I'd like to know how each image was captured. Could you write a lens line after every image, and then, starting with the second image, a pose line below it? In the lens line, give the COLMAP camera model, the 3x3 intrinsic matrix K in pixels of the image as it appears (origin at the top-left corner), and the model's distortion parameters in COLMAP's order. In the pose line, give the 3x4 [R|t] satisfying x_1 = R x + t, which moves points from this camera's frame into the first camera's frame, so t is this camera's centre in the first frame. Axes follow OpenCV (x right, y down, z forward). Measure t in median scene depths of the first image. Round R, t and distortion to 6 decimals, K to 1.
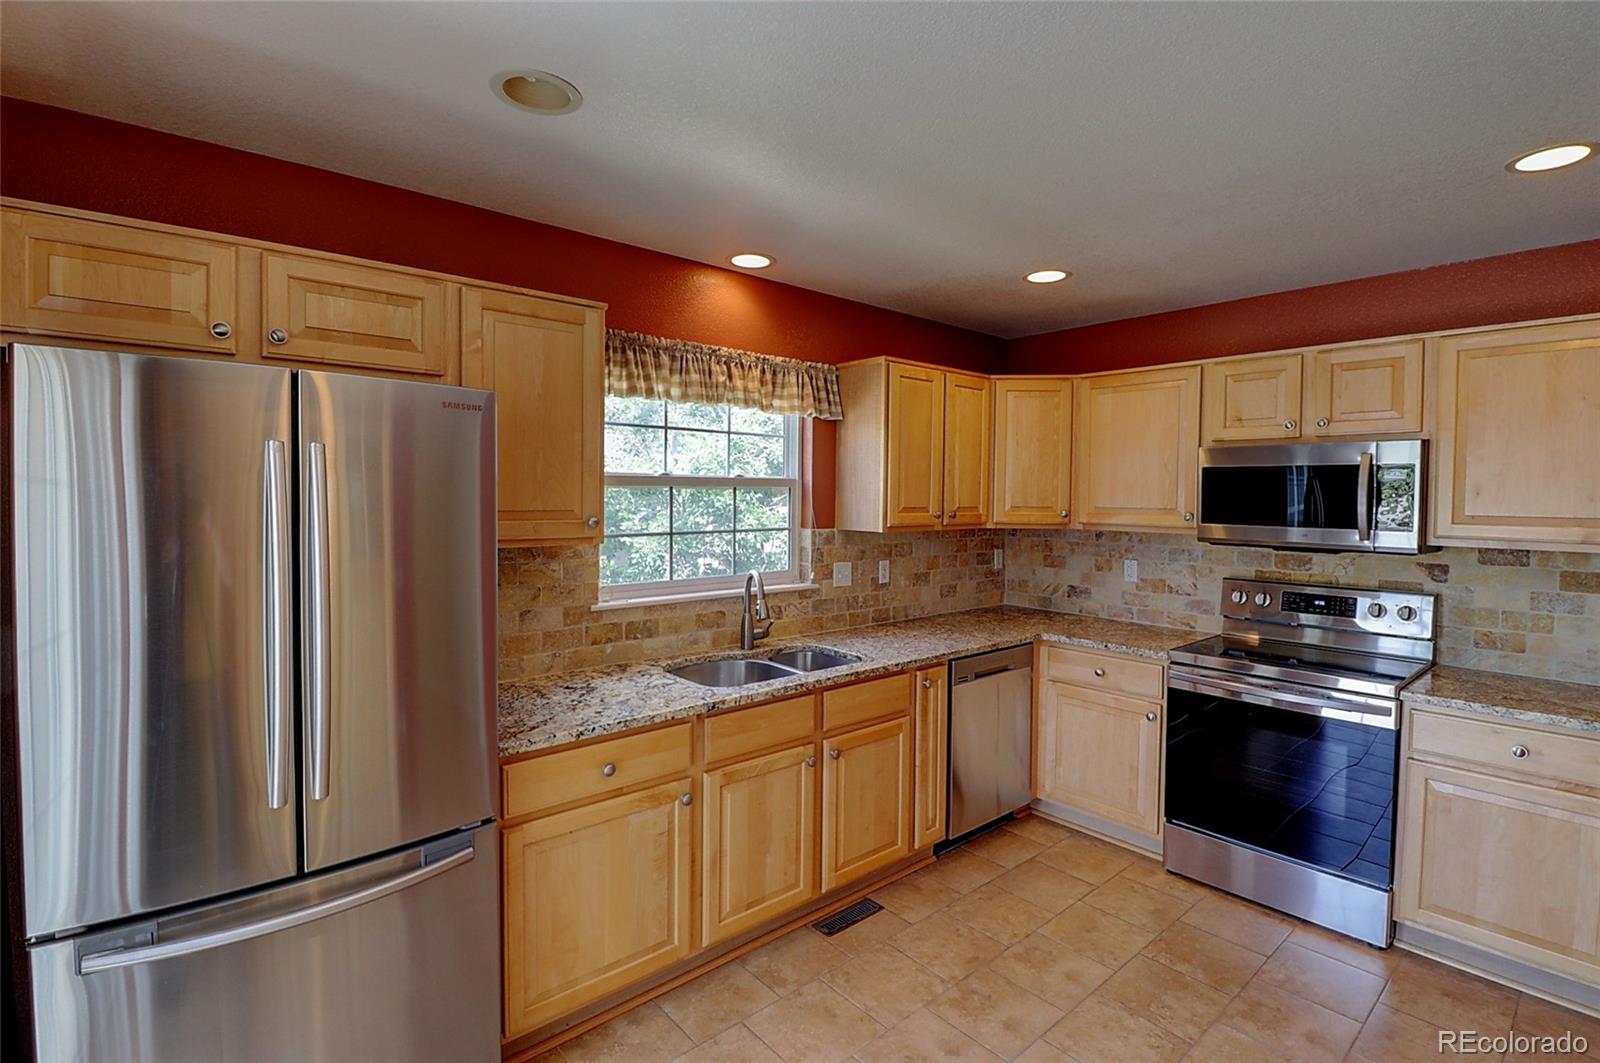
lens RADIAL K [[742.4, 0, 813.4], [0, 742.4, 519.6], [0, 0, 1]] dist [-0.006745, -0.009648]
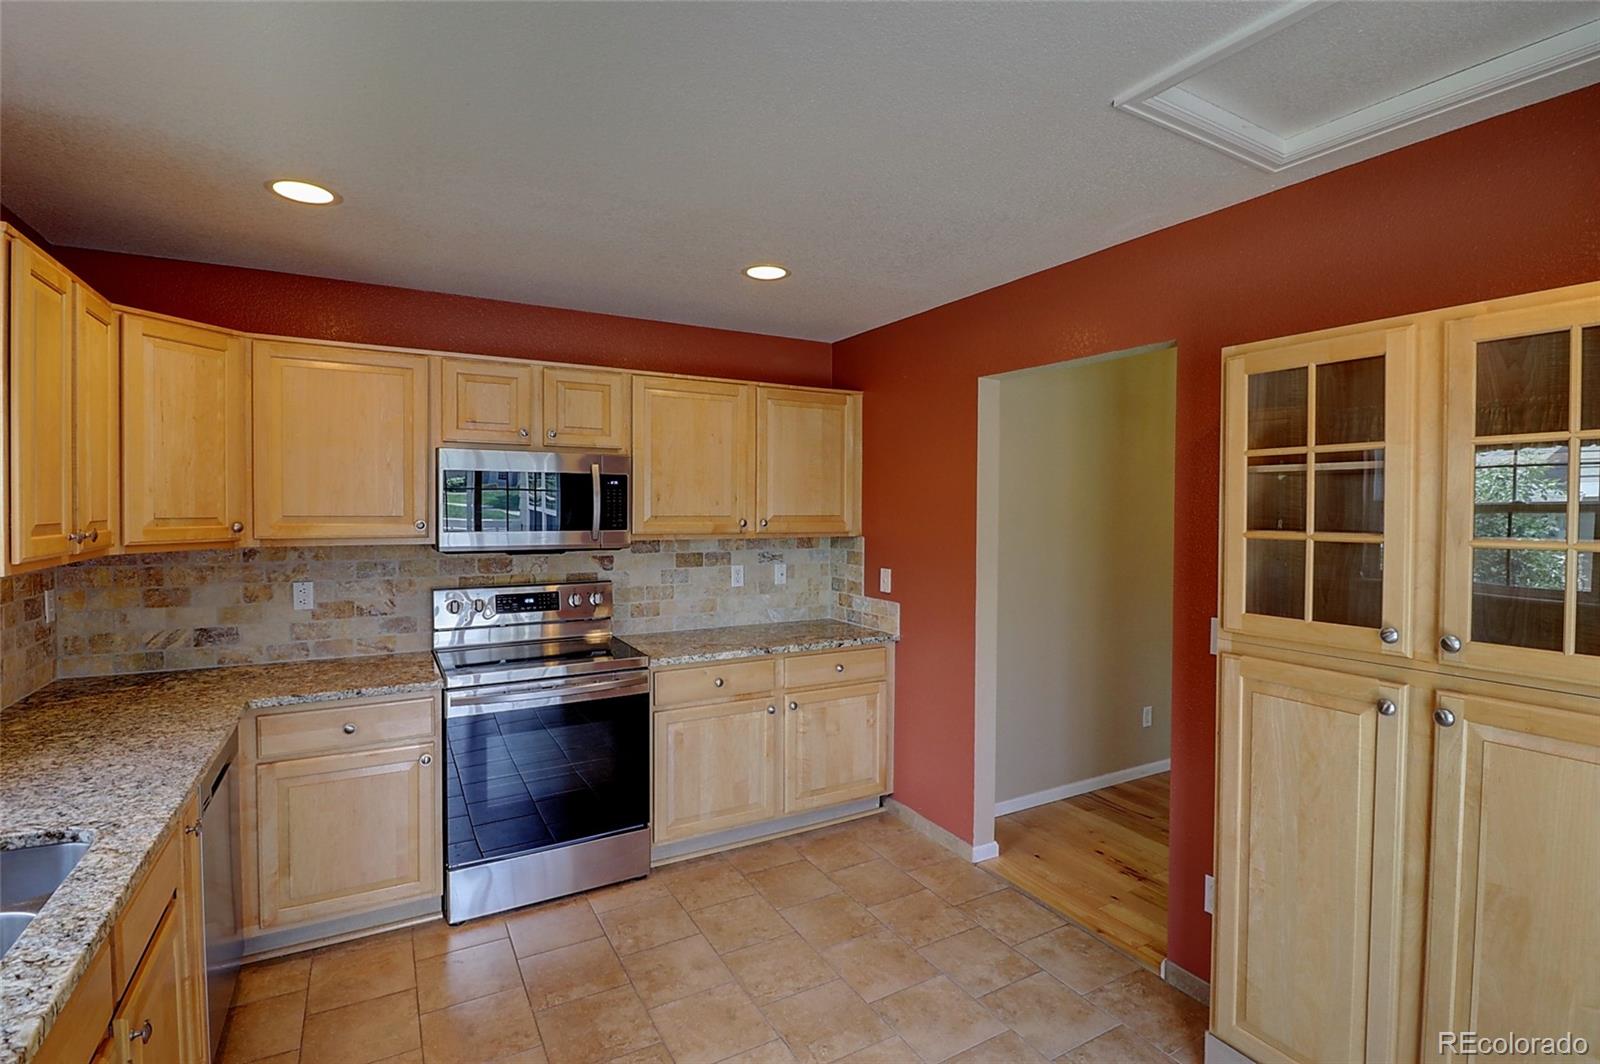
lens RADIAL K [[742.4, 0, 804.7], [0, 742.4, 517.3], [0, 0, 1]] dist [-0.006745, -0.009648]
pose [[0.199768, -0.024250, 0.979543, -0.291867], [0.029613, 0.999386, 0.018702, -0.016845], [-0.979396, 0.025271, 0.200363, 0.398827]]
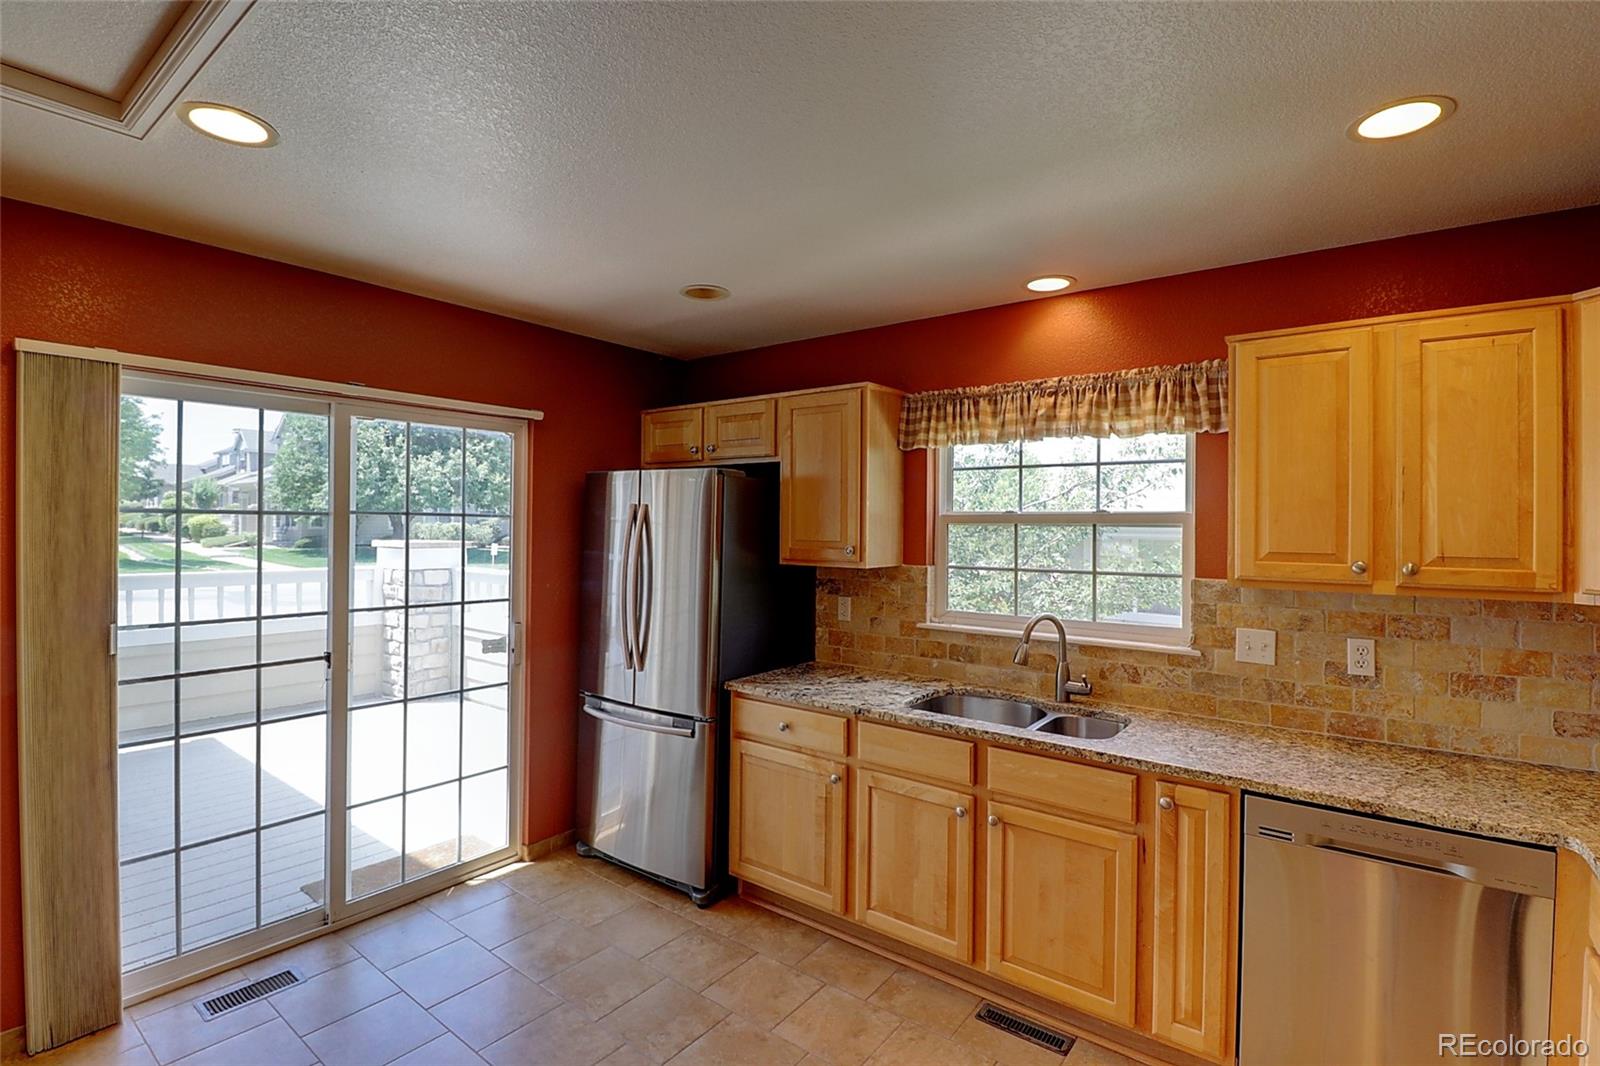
lens RADIAL K [[742.4, 0, 807.0], [0, 742.4, 521.7], [0, 0, 1]] dist [-0.006745, -0.009648]
pose [[0.203096, -0.012741, -0.979076, 0.741311], [-0.042839, 0.998842, -0.021884, -0.012428], [0.978221, 0.046387, 0.202315, 0.500325]]
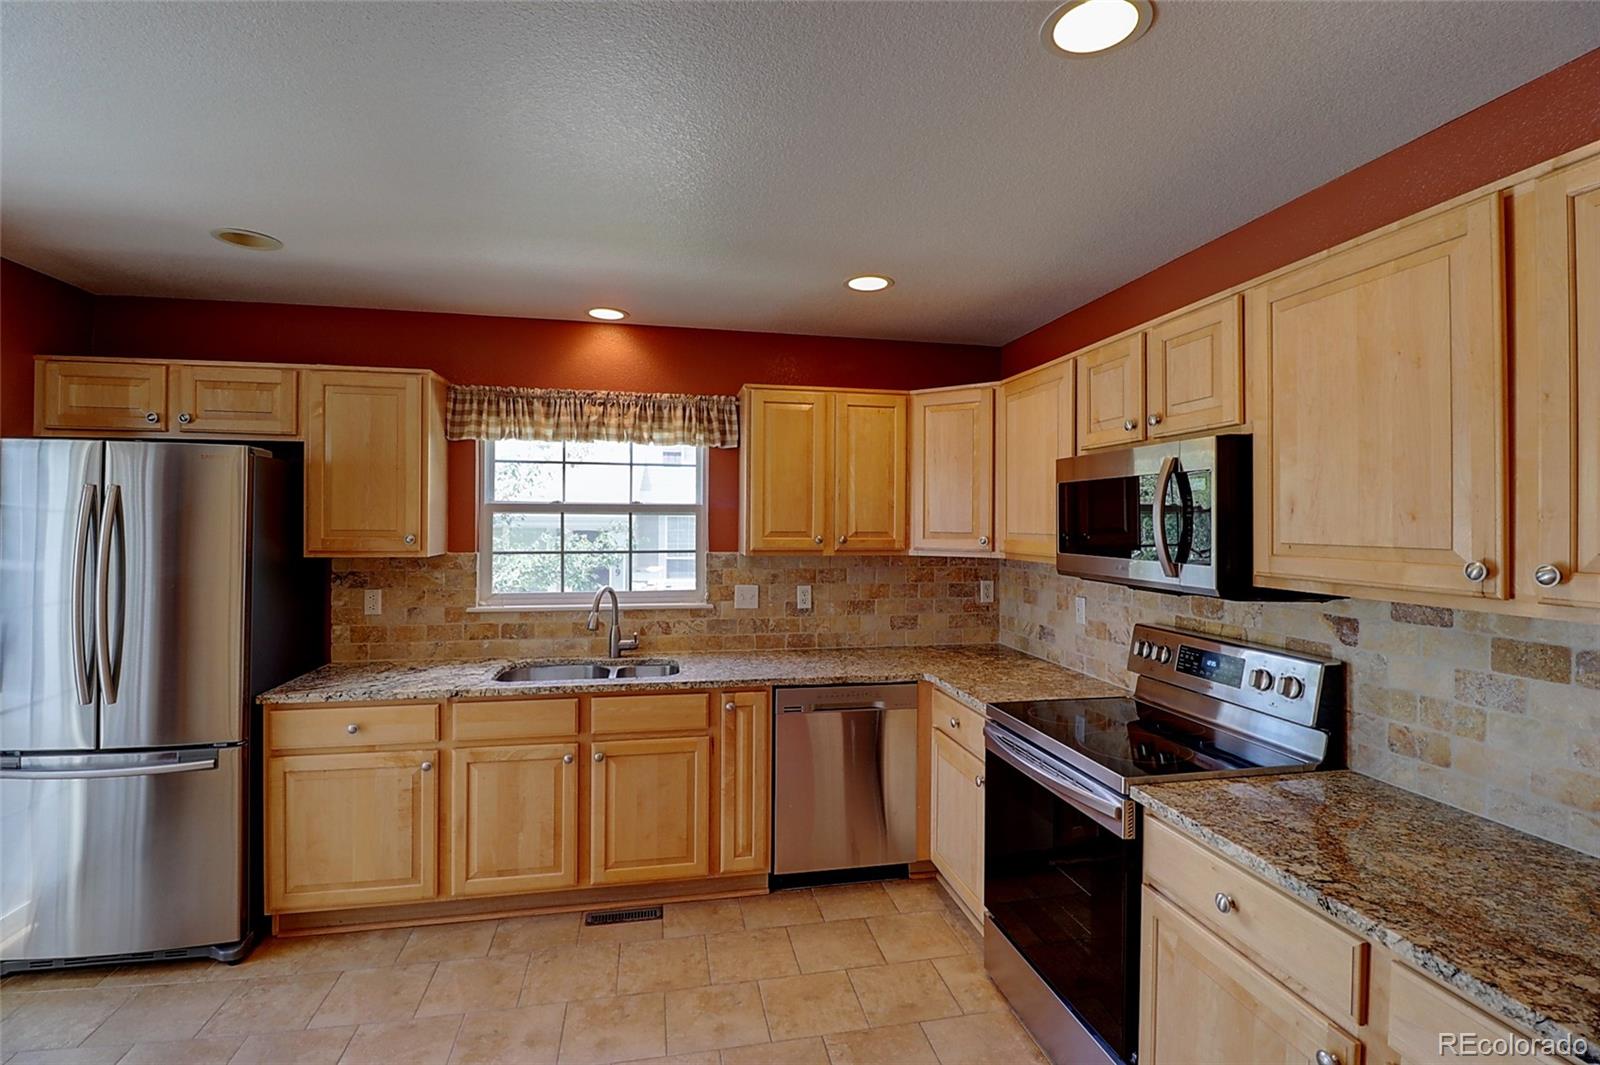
lens RADIAL K [[742.4, 0, 812.1], [0, 742.4, 519.1], [0, 0, 1]] dist [-0.006745, -0.009648]
pose [[0.871984, -0.004445, -0.489514, 0.716106], [-0.015635, 0.999196, -0.036926, 0.003322], [0.489284, 0.039852, 0.871213, 0.167304]]
